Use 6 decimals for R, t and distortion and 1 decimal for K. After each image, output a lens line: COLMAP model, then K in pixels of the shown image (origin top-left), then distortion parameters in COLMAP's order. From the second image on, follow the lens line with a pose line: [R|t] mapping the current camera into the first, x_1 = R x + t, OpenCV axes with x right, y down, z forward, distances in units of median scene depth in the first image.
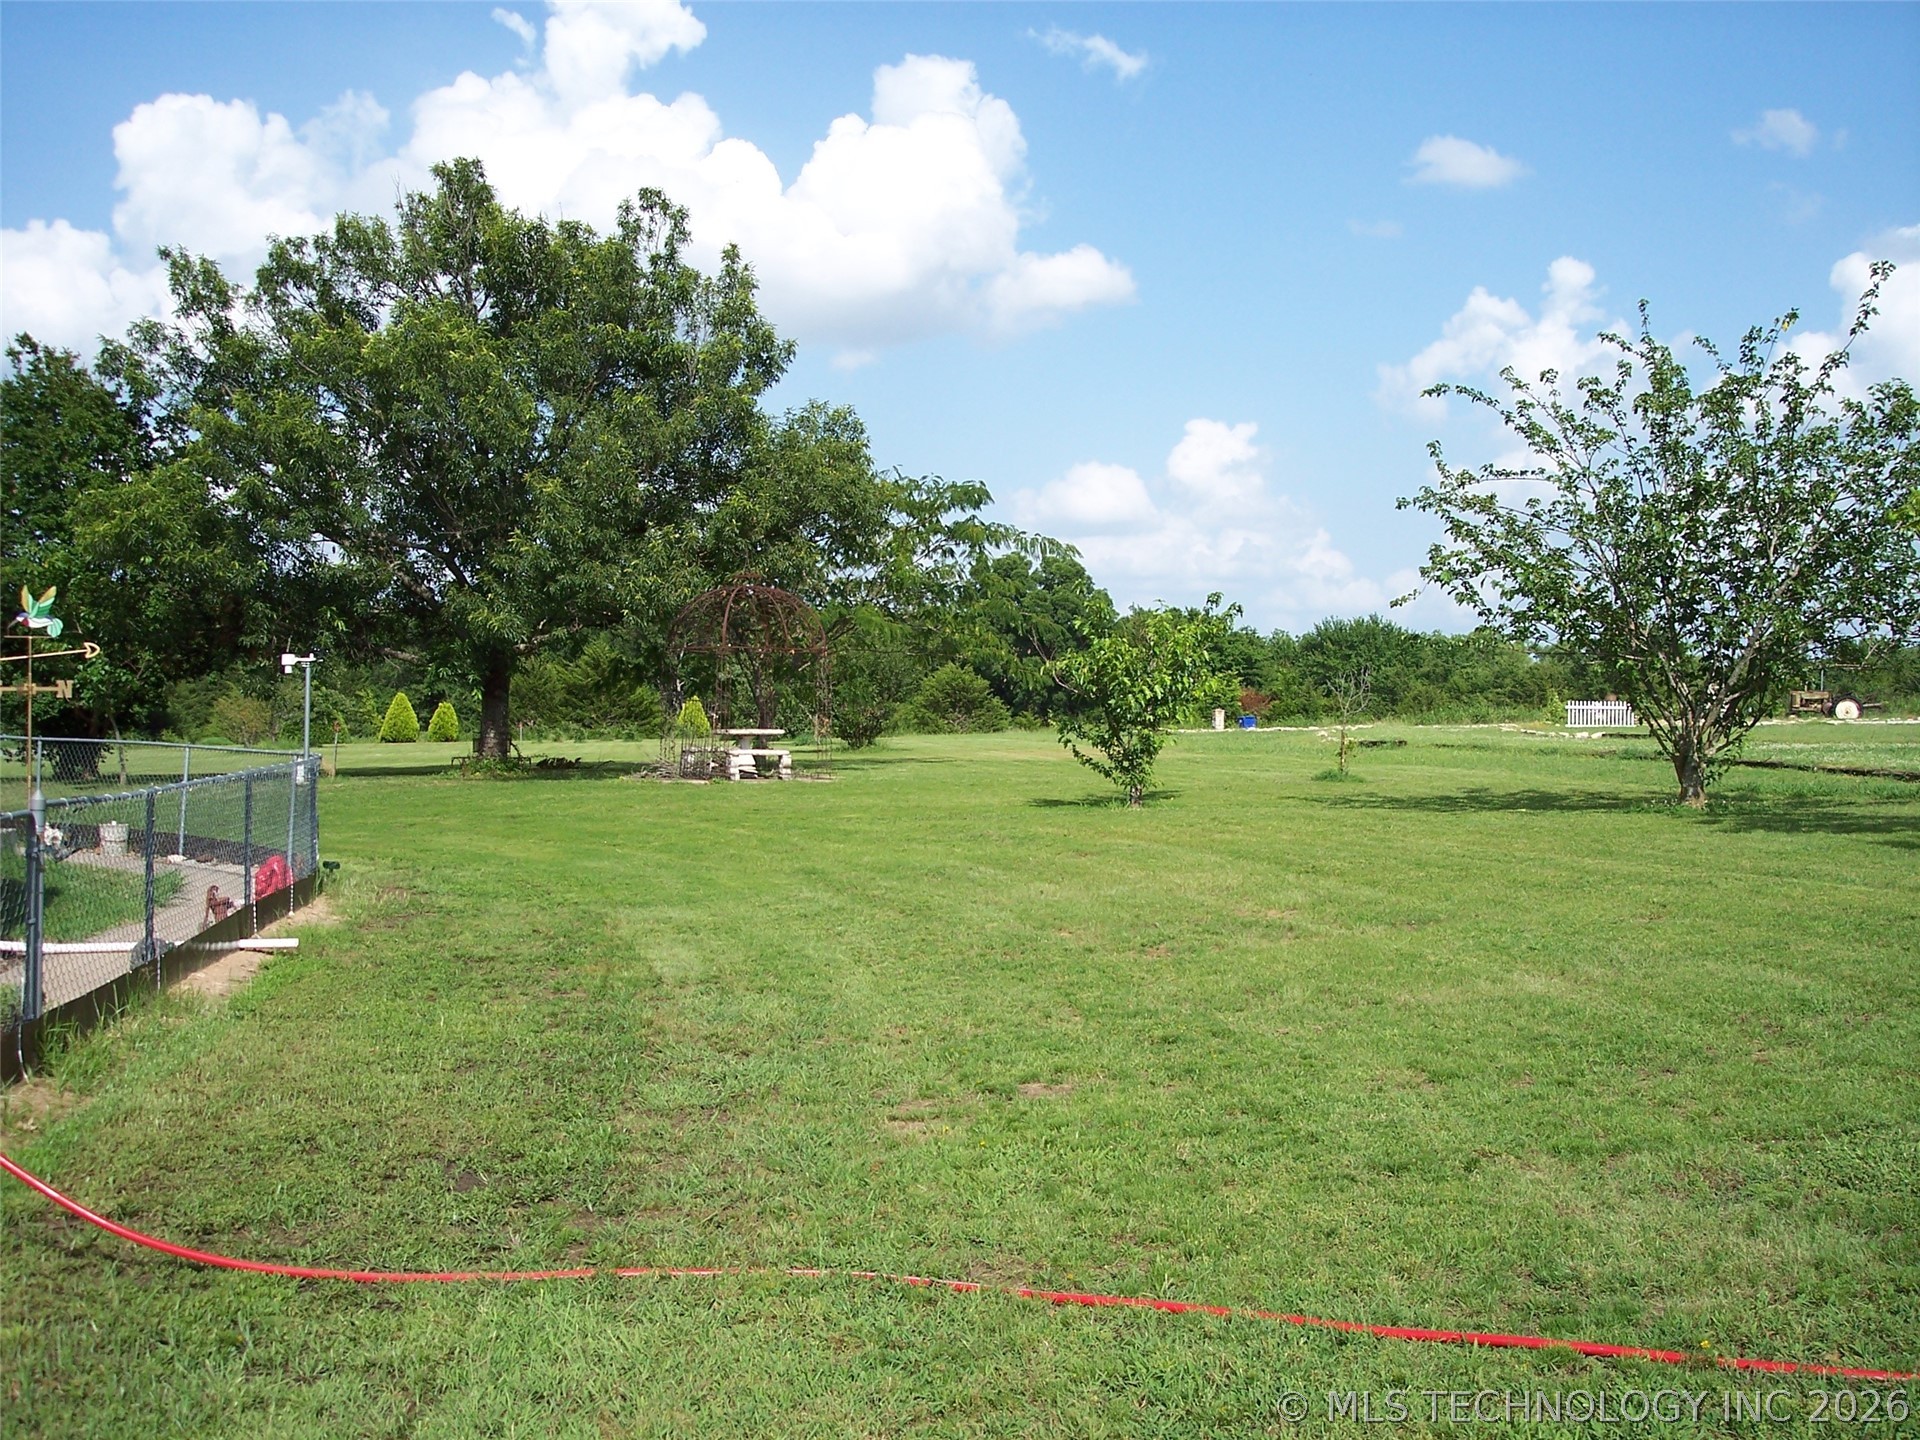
lens RADIAL K [[2195.5, 0, 976.2], [0, 2195.5, 733.9], [0, 0, 1]] dist [-0.160915, 0.276680]
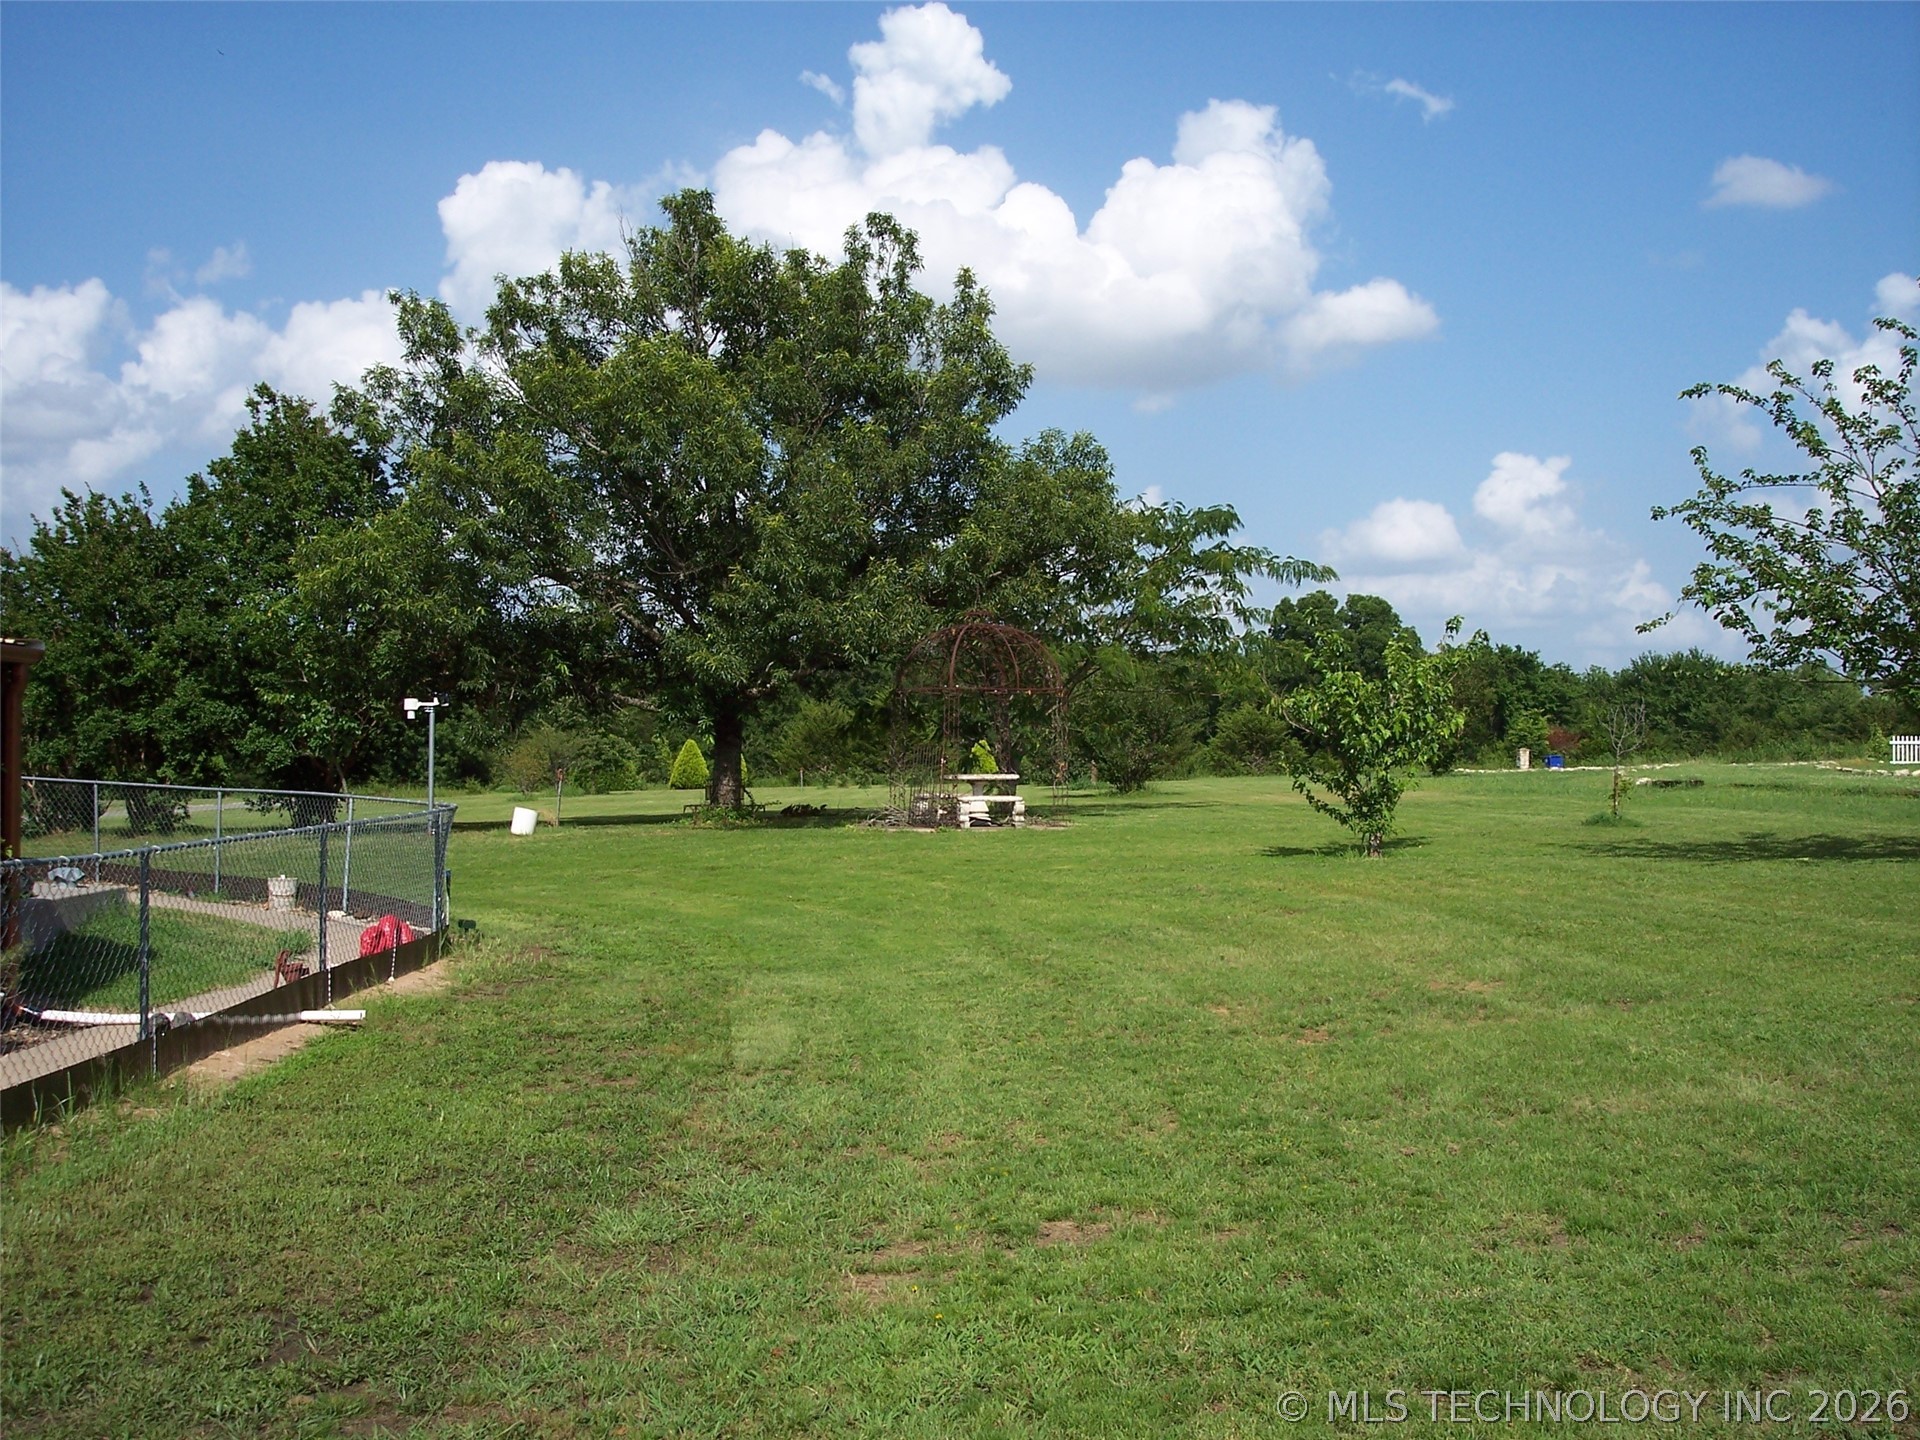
lens RADIAL K [[2195.5, 0, 976.2], [0, 2195.5, 733.9], [0, 0, 1]] dist [-0.160915, 0.276680]
pose [[0.989781, -0.009743, -0.142261, 0.028004], [0.006958, 0.999775, -0.020059, -0.000516], [0.142424, 0.018864, 0.989626, 0.053122]]
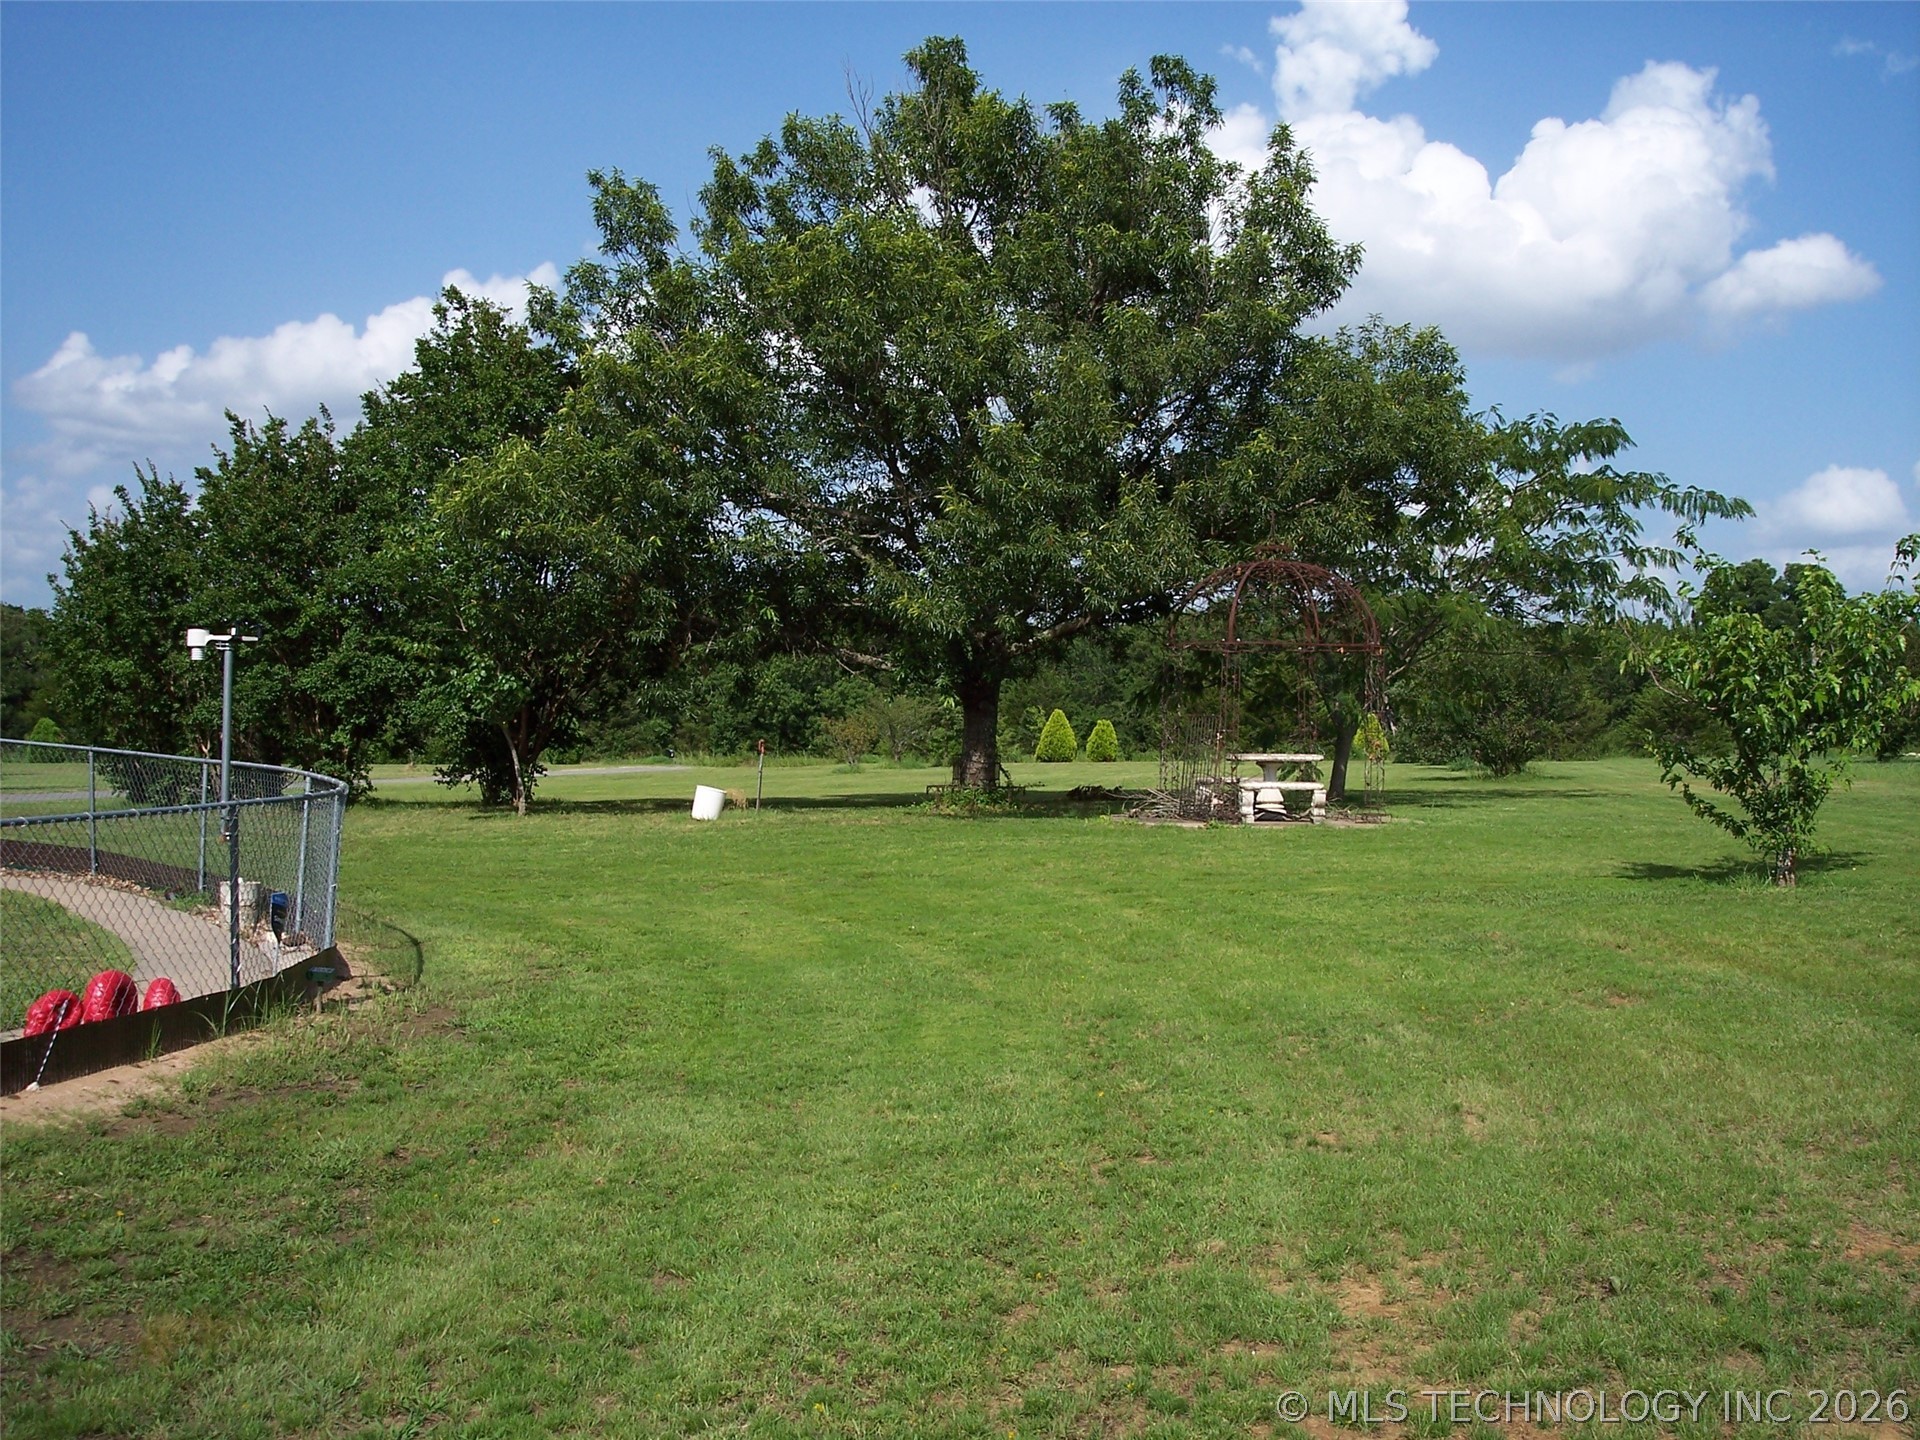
lens RADIAL K [[2195.5, 0, 976.2], [0, 2195.5, 733.9], [0, 0, 1]] dist [-0.160915, 0.276680]
pose [[0.944697, 0.005405, -0.327899, 0.041512], [-0.008238, 0.999940, -0.007250, -0.002503], [0.327840, 0.009551, 0.944685, 0.249448]]
